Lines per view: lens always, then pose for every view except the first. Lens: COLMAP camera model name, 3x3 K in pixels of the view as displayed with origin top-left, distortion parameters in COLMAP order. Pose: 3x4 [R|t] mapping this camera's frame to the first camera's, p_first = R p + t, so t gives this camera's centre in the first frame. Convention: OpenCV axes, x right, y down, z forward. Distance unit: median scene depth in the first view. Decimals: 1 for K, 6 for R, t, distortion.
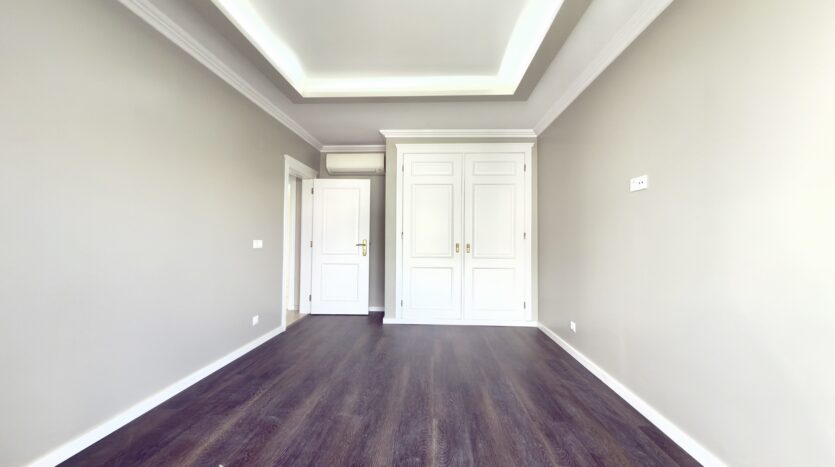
lens RADIAL K [[329.9, 0, 421.1], [0, 329.9, 232.4], [0, 0, 1]] dist [-0.001109, -0.000154]
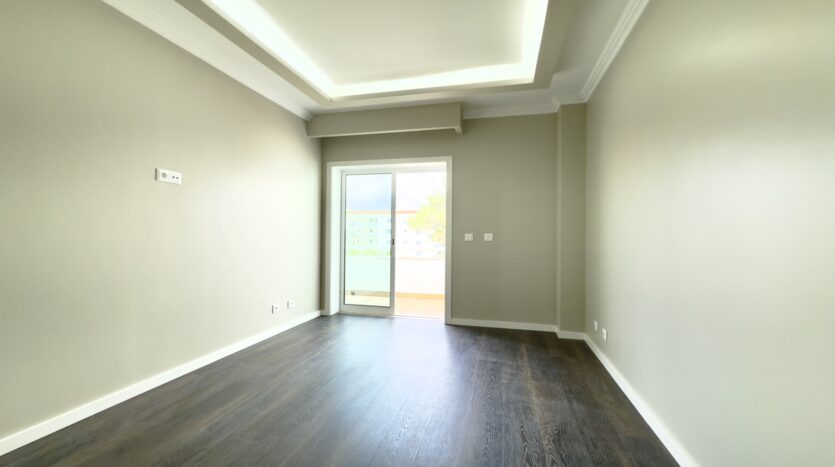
lens RADIAL K [[329.9, 0, 421.1], [0, 329.9, 232.4], [0, 0, 1]] dist [-0.001109, -0.000154]
pose [[-0.980115, -0.012076, 0.198064, -0.402373], [-0.018229, 0.999405, -0.029269, 0.058501], [-0.197592, -0.032297, -0.979752, 1.988869]]
